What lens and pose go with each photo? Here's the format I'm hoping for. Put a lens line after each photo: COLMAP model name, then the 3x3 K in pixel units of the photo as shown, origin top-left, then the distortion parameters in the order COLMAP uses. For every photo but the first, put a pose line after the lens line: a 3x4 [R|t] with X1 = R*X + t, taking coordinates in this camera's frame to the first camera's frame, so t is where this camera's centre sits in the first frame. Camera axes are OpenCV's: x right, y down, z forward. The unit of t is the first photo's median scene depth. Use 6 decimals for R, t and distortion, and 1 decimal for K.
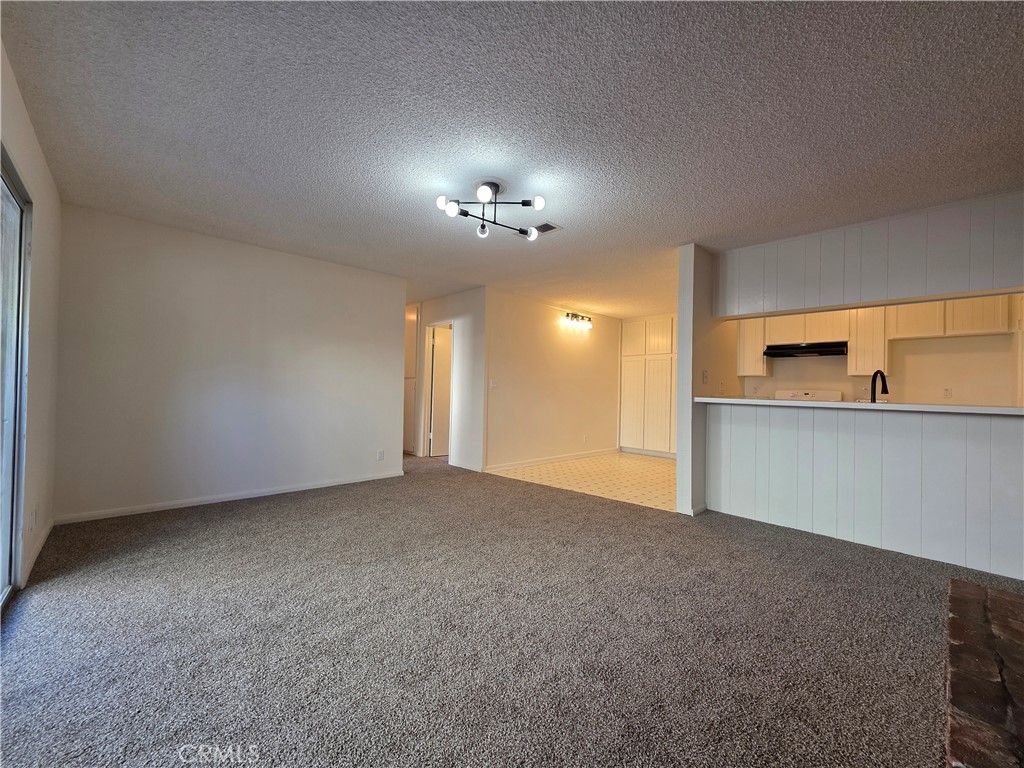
lens RADIAL K [[411.3, 0, 513.0], [0, 411.3, 386.2], [0, 0, 1]] dist [0.004096, -0.000682]
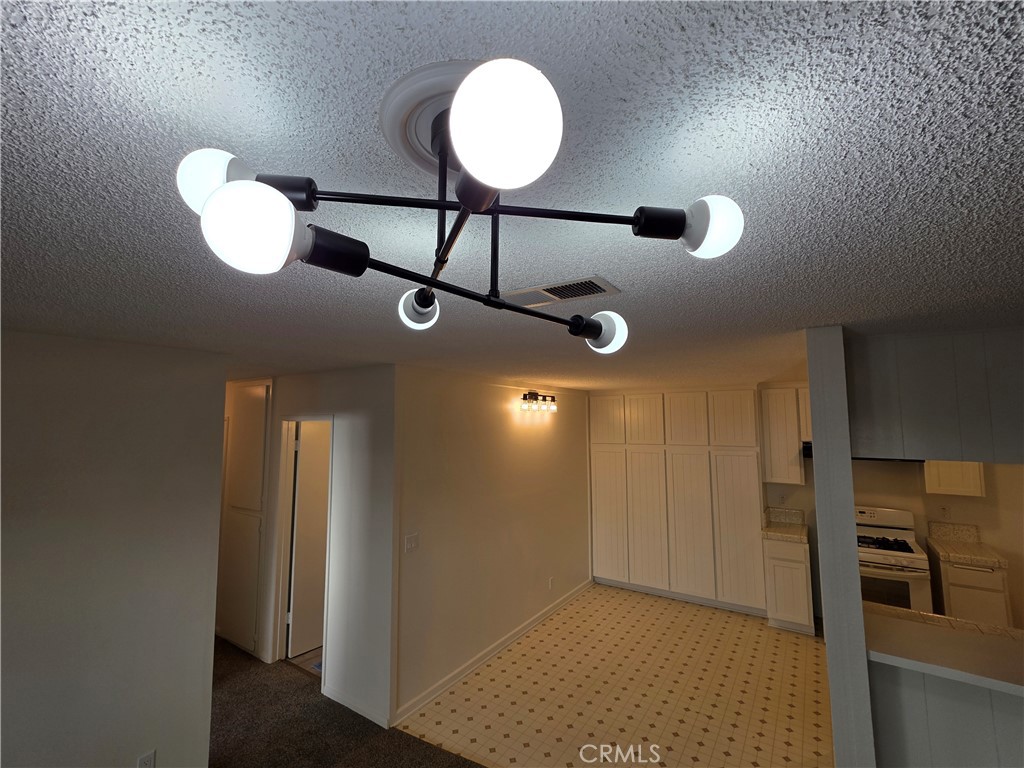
lens RADIAL K [[441.9, 0, 514.4], [0, 441.9, 381.9], [0, 0, 1]] dist [0.003113, -0.000128]
pose [[0.974302, -0.006812, 0.225145, -0.037371], [0.024321, 0.996880, -0.075086, -0.144462], [-0.223931, 0.078632, 0.971428, 0.332626]]
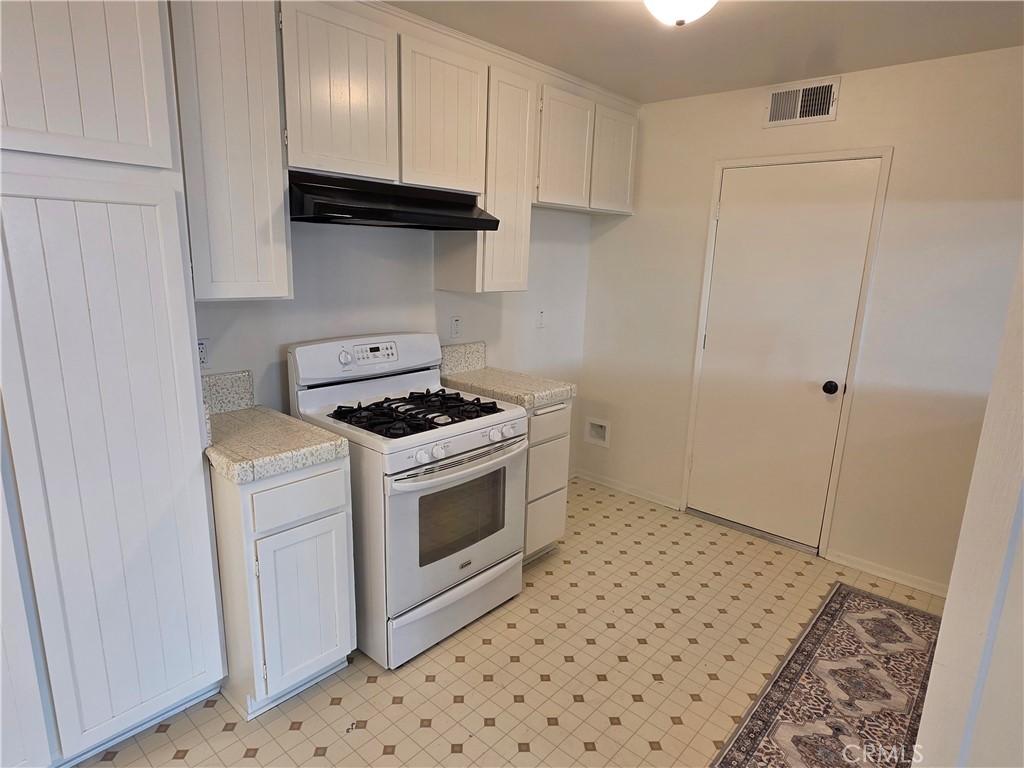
lens RADIAL K [[598.7, 0, 511.6], [0, 598.7, 384.2], [0, 0, 1]] dist [-0.003289, 0.004103]
pose [[-0.089039, -0.236694, 0.967496, 0.224262], [-0.044646, 0.971326, 0.233522, -0.059624], [-0.995027, -0.022402, -0.097054, 0.836564]]
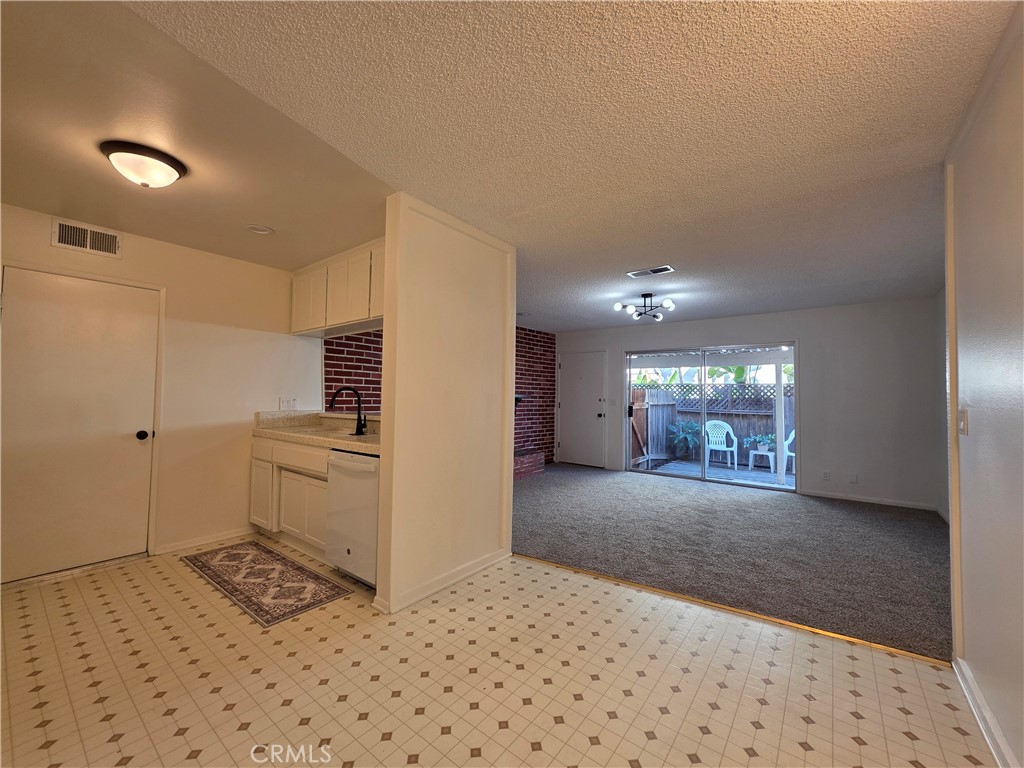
lens RADIAL K [[411.3, 0, 511.7], [0, 411.3, 382.1], [0, 0, 1]] dist [0.004096, -0.000682]
pose [[-0.988112, -0.032050, -0.150360, 0.327435], [-0.025096, 0.998536, -0.047926, 0.004507], [0.151676, -0.043582, -0.987469, 1.136175]]
